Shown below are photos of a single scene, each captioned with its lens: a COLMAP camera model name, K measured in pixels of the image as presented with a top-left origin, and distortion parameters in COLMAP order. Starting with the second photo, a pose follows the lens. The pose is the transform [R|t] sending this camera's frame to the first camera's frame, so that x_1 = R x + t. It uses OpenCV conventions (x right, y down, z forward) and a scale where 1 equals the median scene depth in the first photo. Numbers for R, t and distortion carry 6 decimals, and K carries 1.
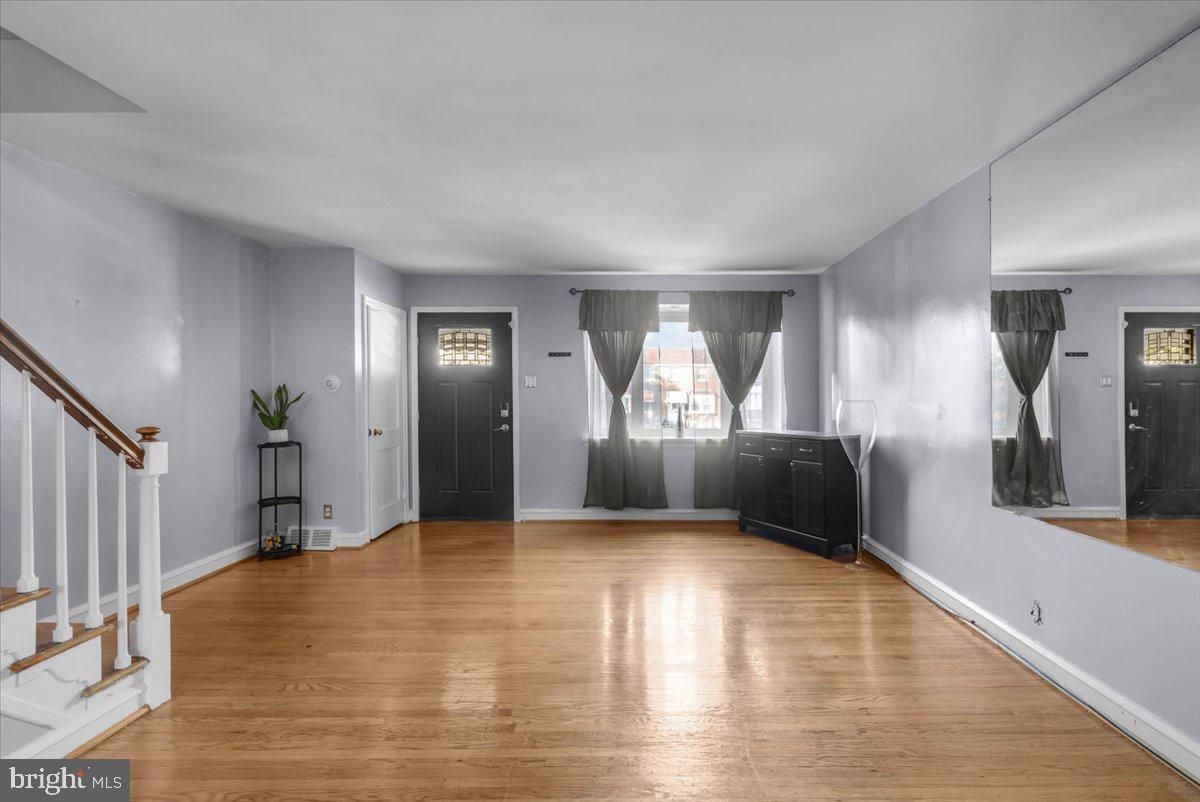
lens RADIAL K [[568.9, 0, 601.4], [0, 568.9, 414.0], [0, 0, 1]] dist [-0.002742, 0.005149]
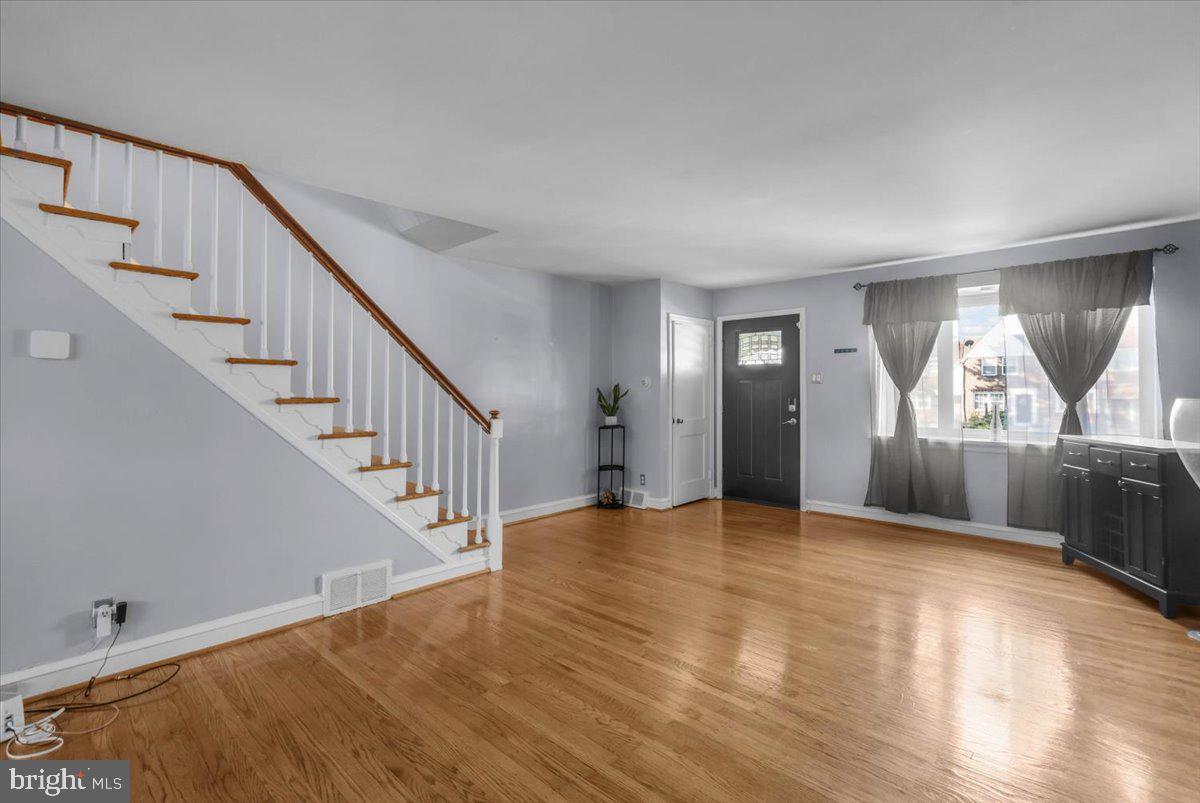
lens RADIAL K [[558.1, 0, 600.0], [0, 558.1, 401.5], [0, 0, 1]] dist [-0.004148, 0.000894]
pose [[0.723893, 0.011314, -0.689820, 0.302651], [-0.019763, 0.999795, -0.004341, -0.001999], [0.689629, 0.016775, 0.723968, -0.010689]]
